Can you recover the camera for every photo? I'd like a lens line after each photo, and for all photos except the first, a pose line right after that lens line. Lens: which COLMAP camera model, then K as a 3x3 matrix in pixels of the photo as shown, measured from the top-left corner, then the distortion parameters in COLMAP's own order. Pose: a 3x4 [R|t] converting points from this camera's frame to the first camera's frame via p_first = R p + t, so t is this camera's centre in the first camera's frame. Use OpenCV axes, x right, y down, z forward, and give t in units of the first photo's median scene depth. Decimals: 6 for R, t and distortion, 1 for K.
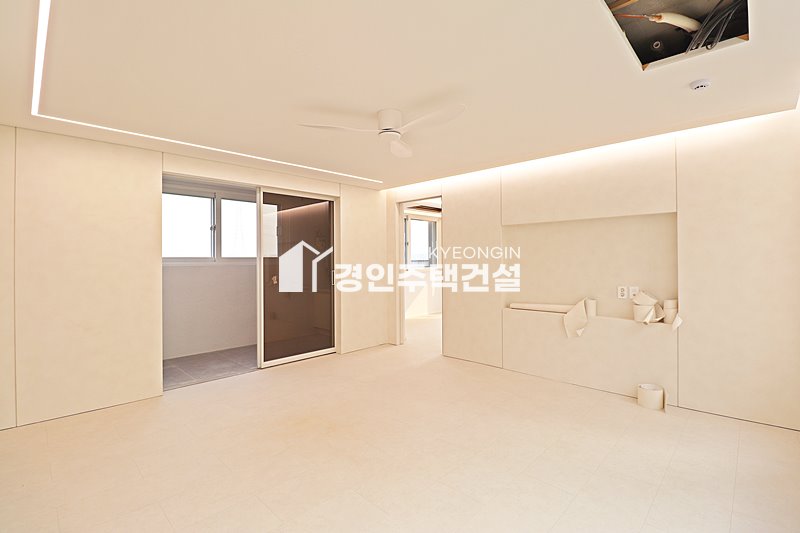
lens RADIAL K [[377.4, 0, 396.3], [0, 377.4, 263.8], [0, 0, 1]] dist [0.007949, -0.006886]
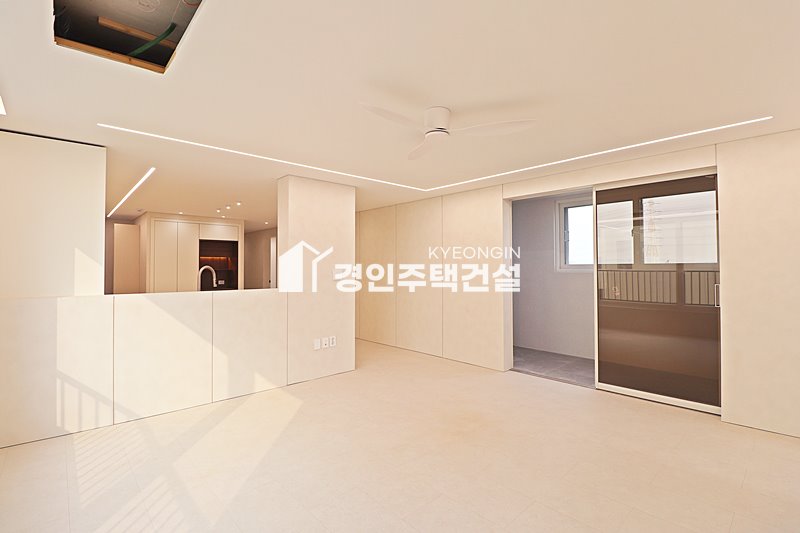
lens RADIAL K [[377.4, 0, 402.8], [0, 377.4, 263.4], [0, 0, 1]] dist [0.007949, -0.006886]
pose [[-0.049006, -0.005165, -0.998785, 0.561719], [-0.005166, 0.999975, -0.004918, -0.011915], [0.998785, 0.004919, -0.049032, 0.585768]]
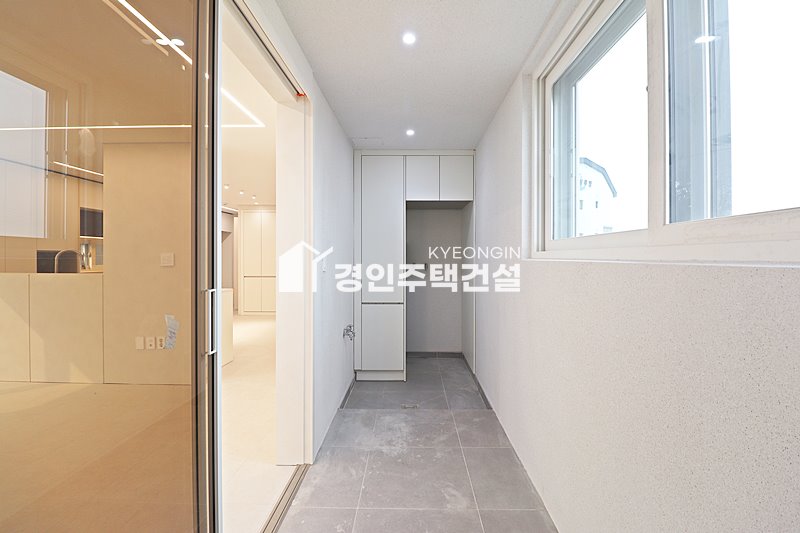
lens RADIAL K [[377.4, 0, 396.8], [0, 377.4, 262.0], [0, 0, 1]] dist [0.007949, -0.006886]
pose [[-0.746262, 0.015094, -0.665481, -0.297129], [-0.001326, 0.999707, 0.024162, -0.000248], [0.665651, 0.018914, -0.746024, 1.300354]]
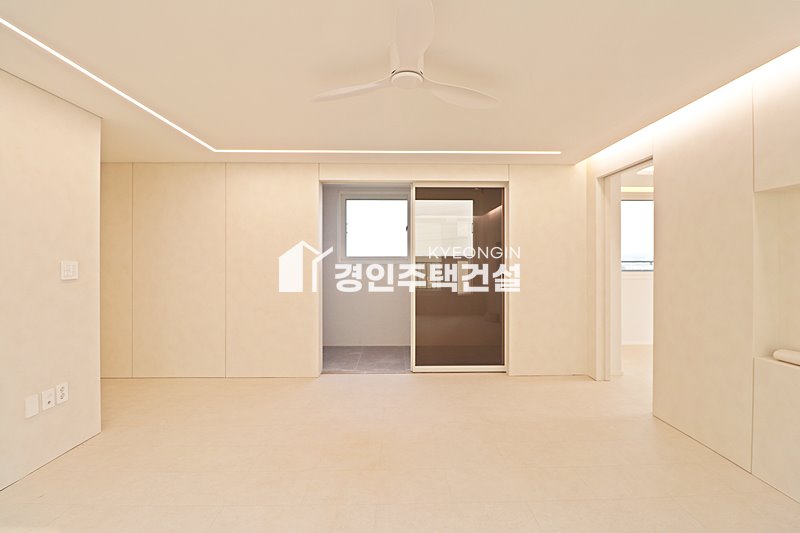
lens RADIAL K [[377.4, 0, 402.1], [0, 377.4, 264.7], [0, 0, 1]] dist [0.007949, -0.006886]
pose [[0.713429, 0.015797, -0.700549, 0.288784], [-0.011393, 0.999875, 0.010944, -0.005452], [0.700635, 0.000173, 0.713520, 0.298392]]
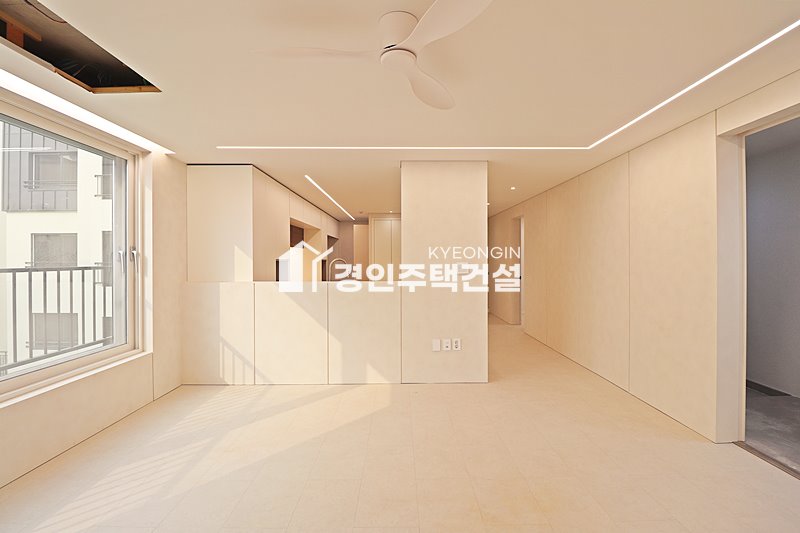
lens RADIAL K [[377.4, 0, 403.1], [0, 377.4, 262.2], [0, 0, 1]] dist [0.007949, -0.006886]
pose [[-0.702131, 0.012128, -0.711944, 0.263733], [0.002868, 0.999895, 0.014204, -0.011078], [0.712042, 0.007932, -0.702093, 0.882023]]
